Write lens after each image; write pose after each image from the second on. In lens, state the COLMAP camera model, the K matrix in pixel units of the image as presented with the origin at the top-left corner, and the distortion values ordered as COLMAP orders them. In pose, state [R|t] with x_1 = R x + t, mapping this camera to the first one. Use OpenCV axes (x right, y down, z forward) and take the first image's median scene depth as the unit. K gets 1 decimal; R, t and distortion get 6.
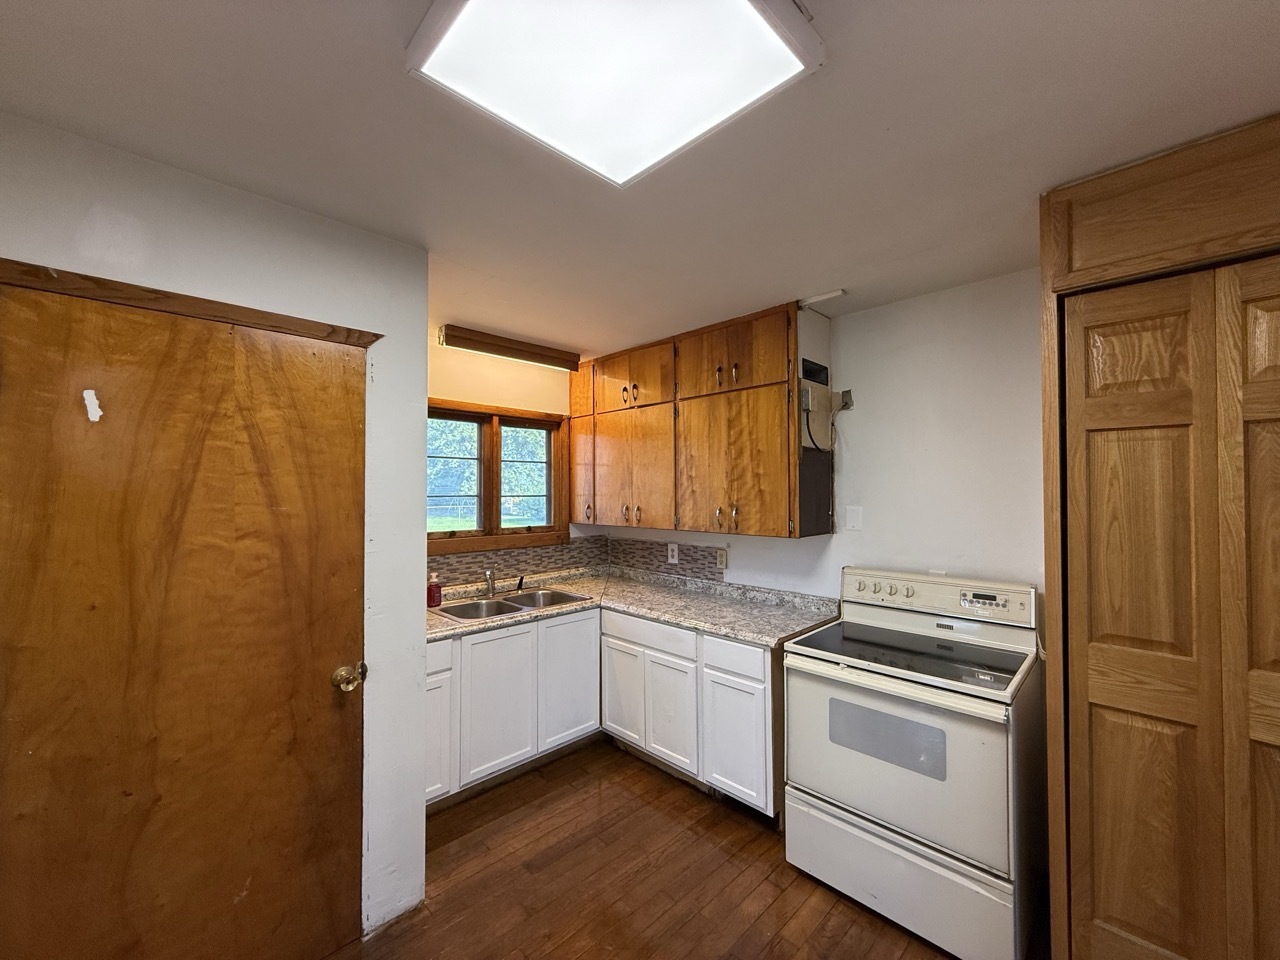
lens RADIAL K [[508.9, 0, 636.3], [0, 508.9, 480.2], [0, 0, 1]] dist [0.001369, -0.000335]
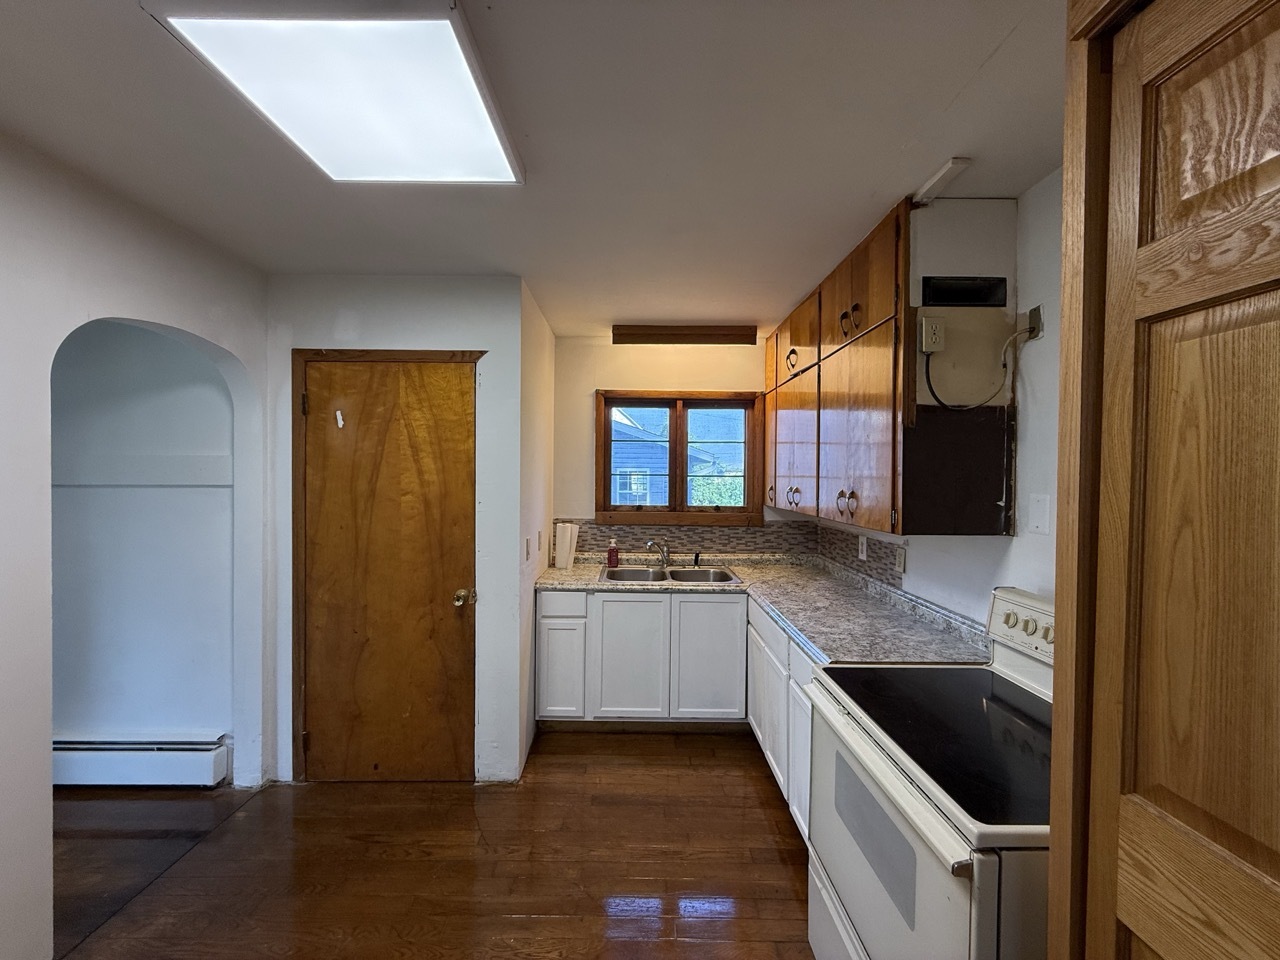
lens RADIAL K [[508.9, 0, 635.3], [0, 508.9, 479.4], [0, 0, 1]] dist [0.001369, -0.000335]
pose [[0.714620, 0.014945, -0.699353, 0.522739], [0.003775, 0.999675, 0.025221, 0.016042], [0.699502, -0.020663, 0.714331, 0.220710]]
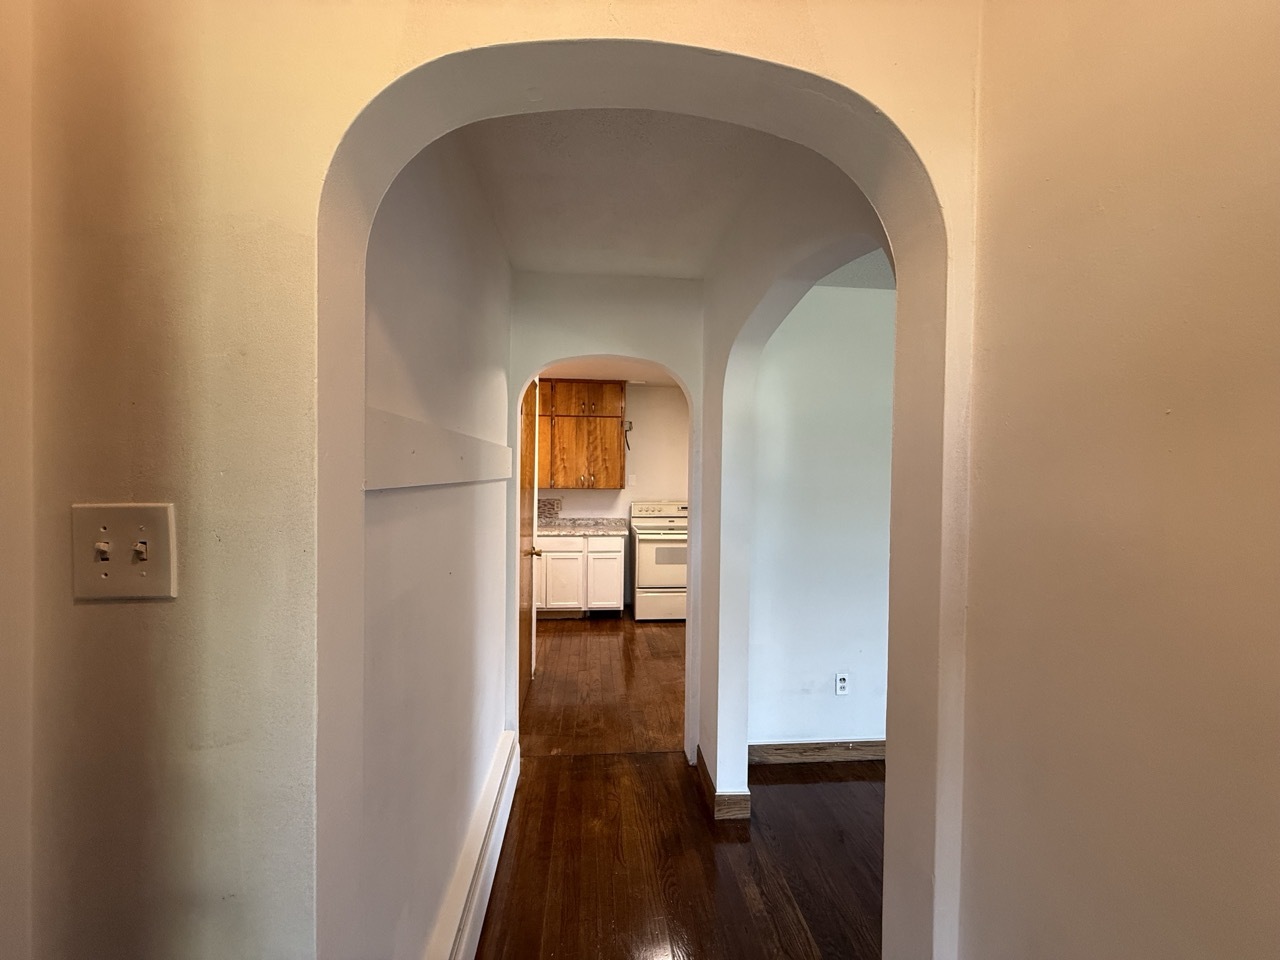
lens RADIAL K [[508.9, 0, 636.7], [0, 508.9, 484.6], [0, 0, 1]] dist [0.001369, -0.000335]
pose [[0.634983, -0.004984, 0.772510, -1.289263], [-0.028826, 0.999130, 0.030140, 0.025519], [-0.771989, -0.041407, 0.634286, -0.420956]]
